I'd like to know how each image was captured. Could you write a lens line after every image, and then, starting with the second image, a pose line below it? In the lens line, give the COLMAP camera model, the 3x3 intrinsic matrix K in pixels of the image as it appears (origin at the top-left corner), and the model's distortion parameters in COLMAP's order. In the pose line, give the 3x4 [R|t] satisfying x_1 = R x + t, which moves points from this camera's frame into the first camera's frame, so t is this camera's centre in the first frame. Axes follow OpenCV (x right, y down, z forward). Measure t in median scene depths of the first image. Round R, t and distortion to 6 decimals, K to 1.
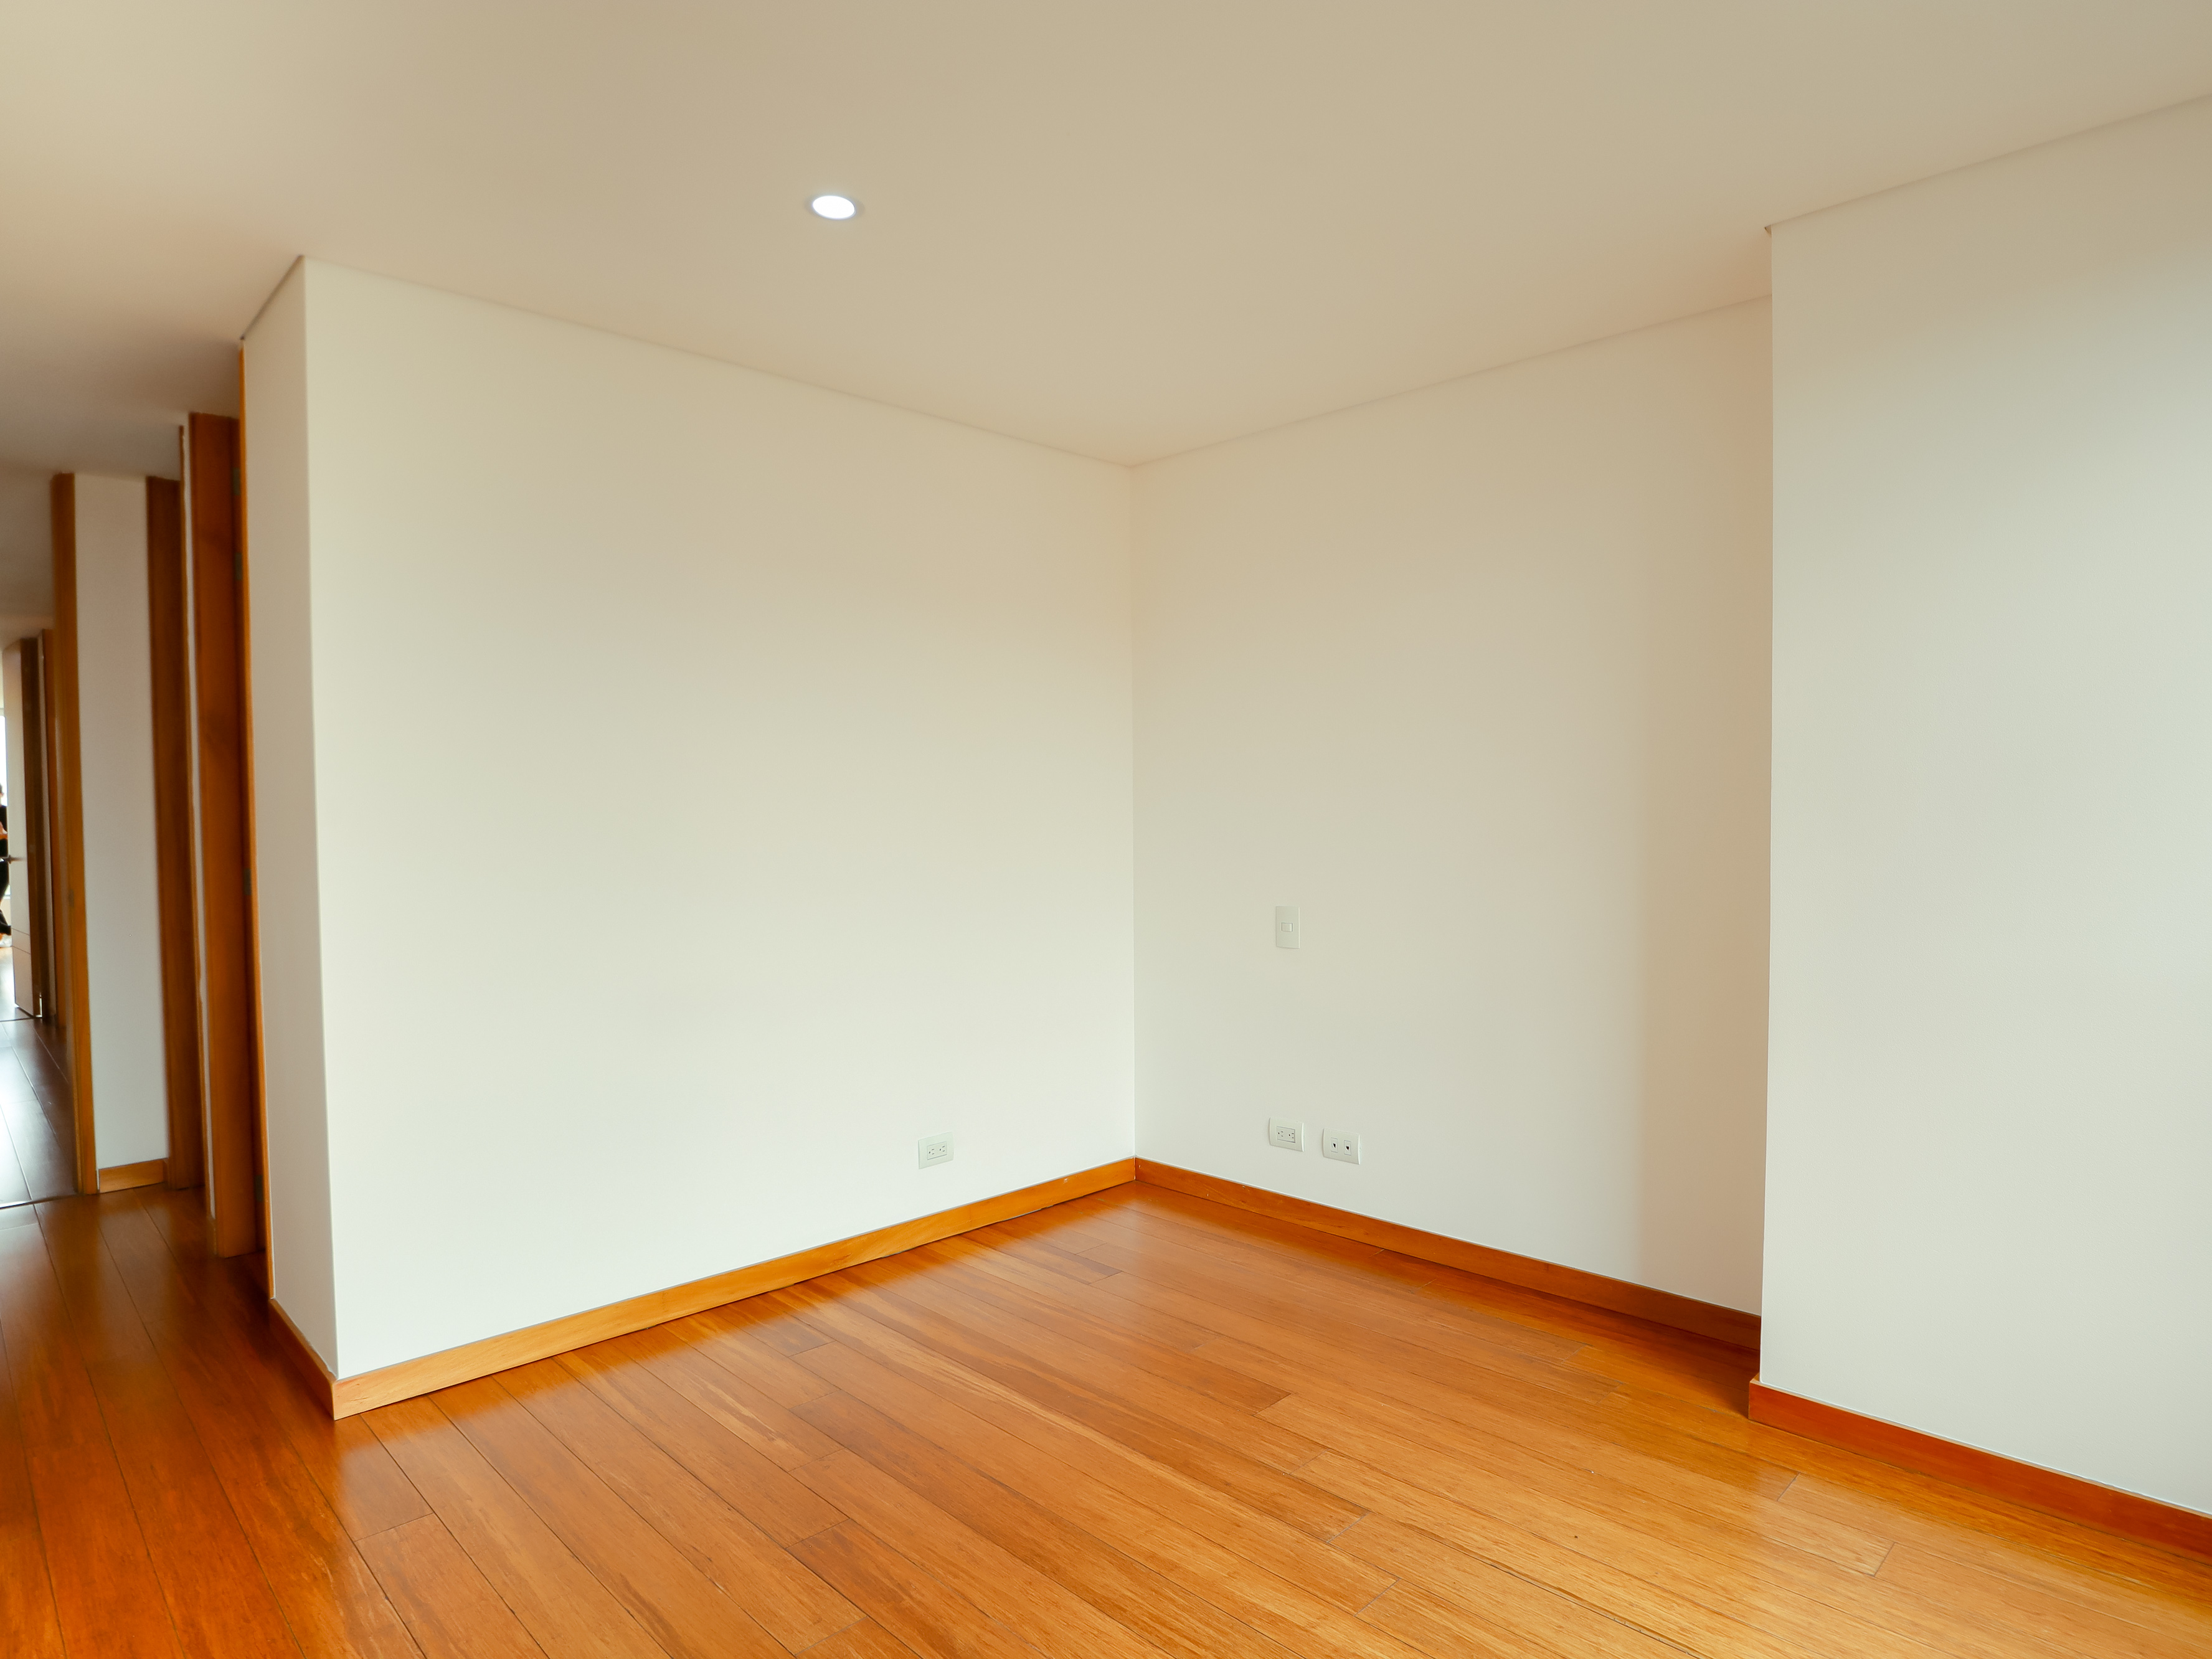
lens RADIAL K [[1258.9, 0, 1107.2], [0, 1258.9, 832.8], [0, 0, 1]] dist [-0.043449, 0.010066]
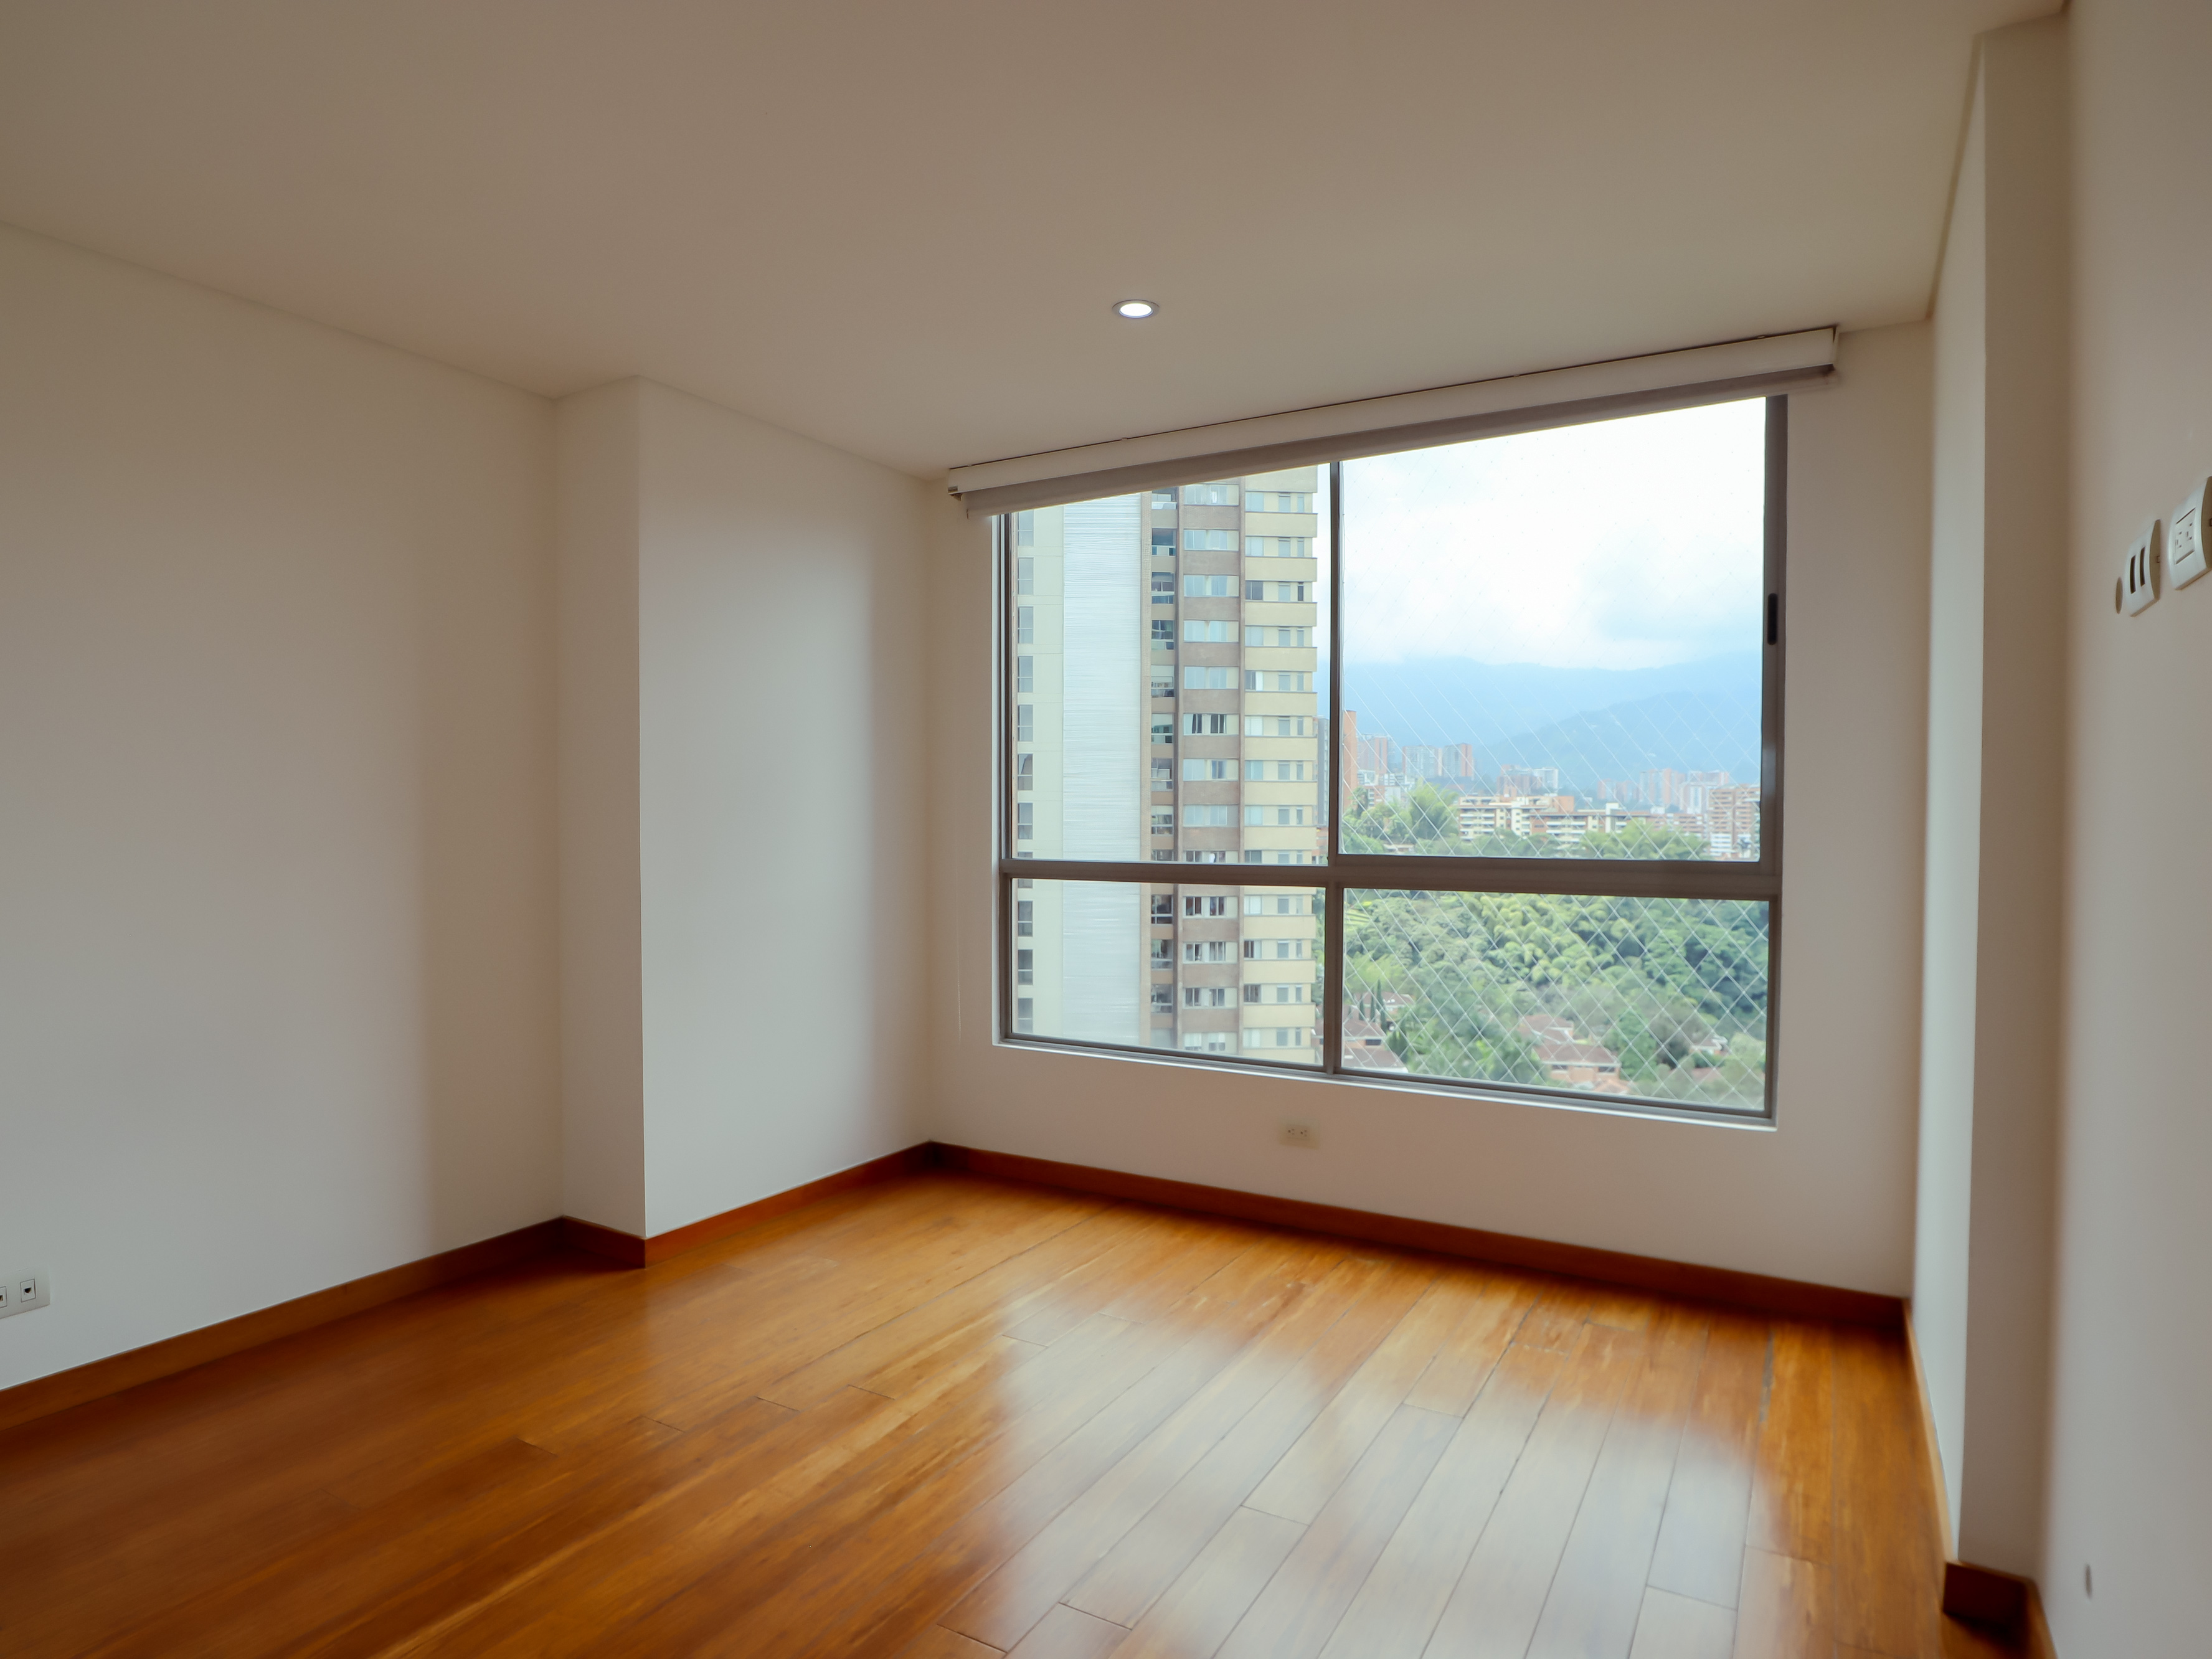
lens RADIAL K [[1258.9, 0, 1068.2], [0, 1258.9, 859.0], [0, 0, 1]] dist [-0.043449, 0.010066]
pose [[-0.259610, -0.019810, 0.965510, -1.023526], [0.014734, 0.999592, 0.024471, 0.000914], [-0.965601, 0.020579, -0.259212, 1.007078]]
